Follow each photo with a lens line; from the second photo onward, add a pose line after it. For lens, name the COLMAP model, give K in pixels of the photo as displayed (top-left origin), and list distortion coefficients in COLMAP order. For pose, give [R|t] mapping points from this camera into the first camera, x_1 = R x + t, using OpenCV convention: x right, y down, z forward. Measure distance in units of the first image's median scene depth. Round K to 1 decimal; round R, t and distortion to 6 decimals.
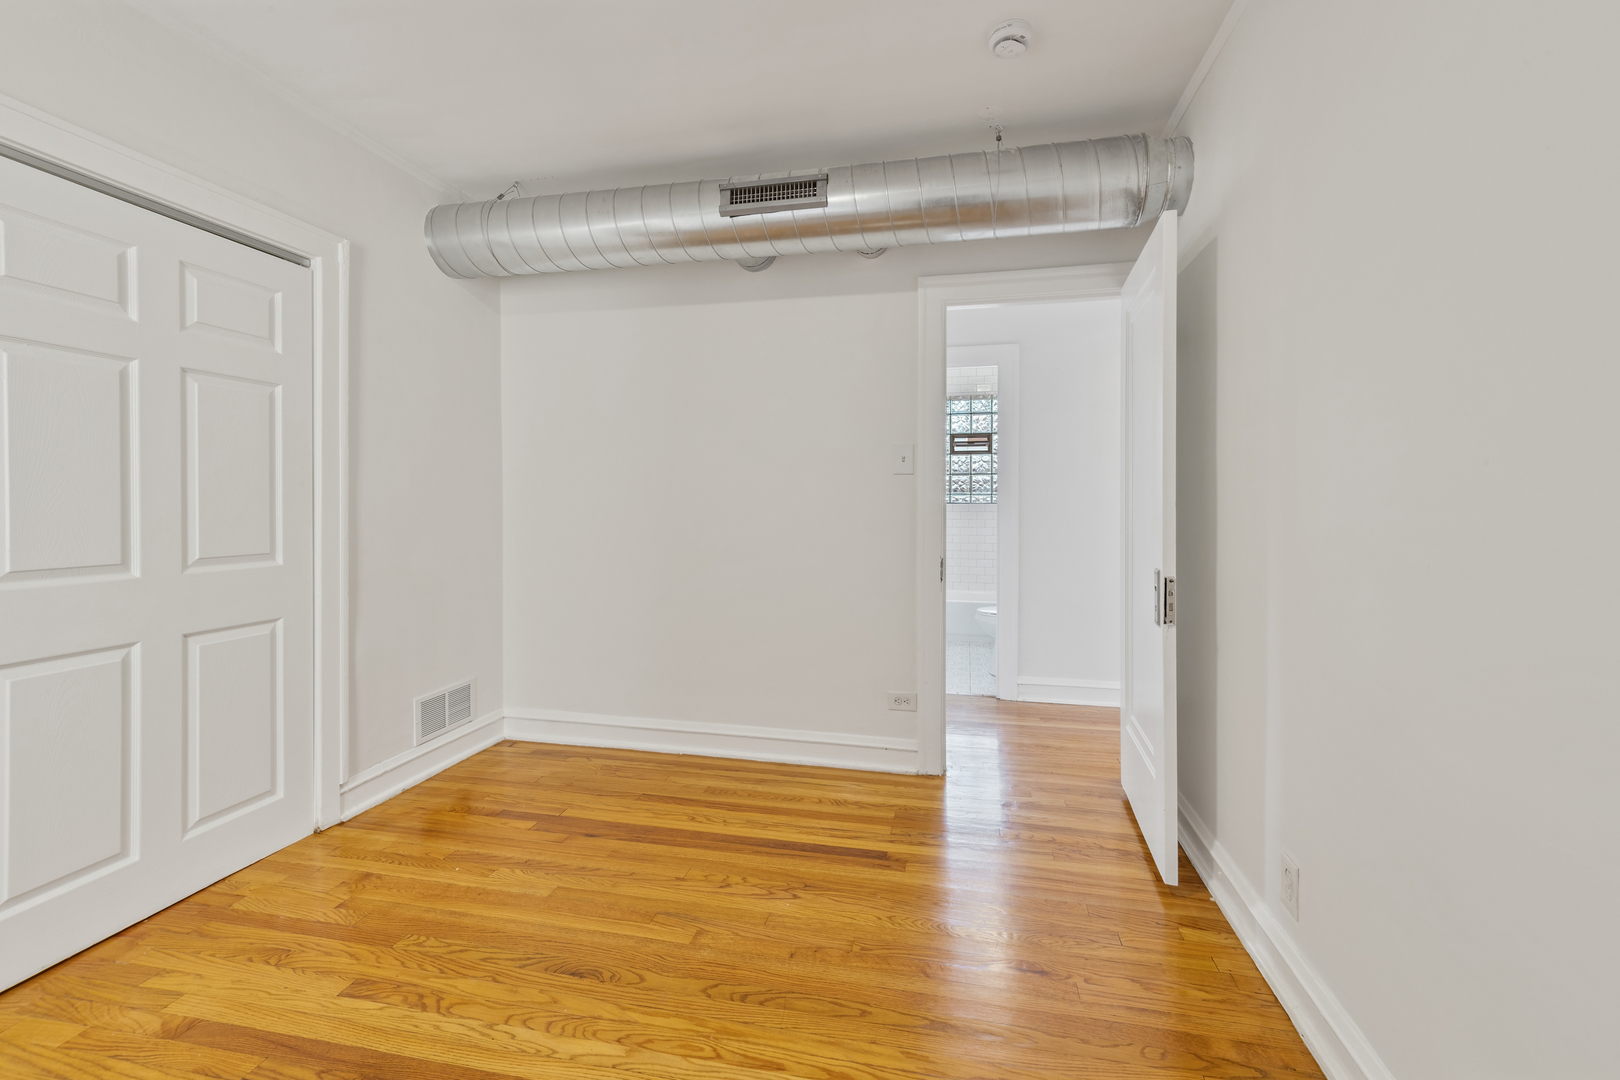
lens RADIAL K [[705.6, 0, 818.1], [0, 705.6, 502.9], [0, 0, 1]] dist [0.001726, 0.000450]
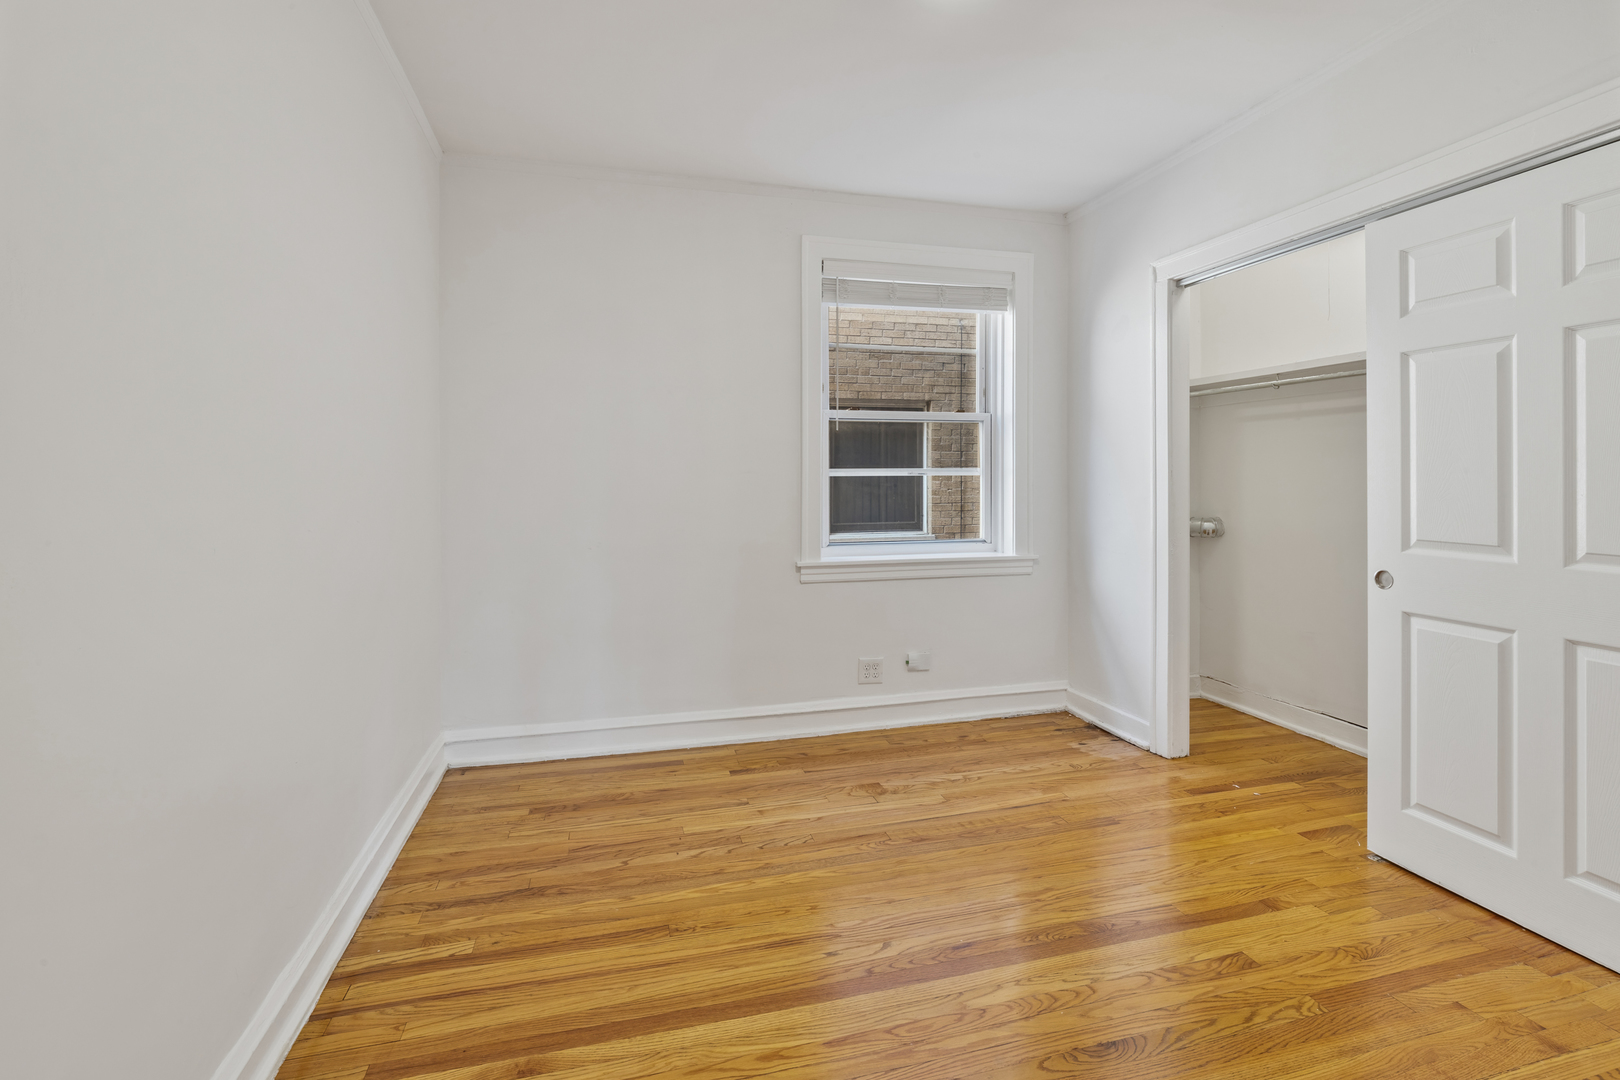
lens RADIAL K [[739.6, 0, 815.8], [0, 739.6, 478.7], [0, 0, 1]] dist [-0.002342, -0.000430]
pose [[-0.888838, 0.003193, -0.458211, 0.352064], [0.002239, 0.999994, 0.002626, -0.013963], [0.458216, 0.001308, -0.888840, 1.524470]]
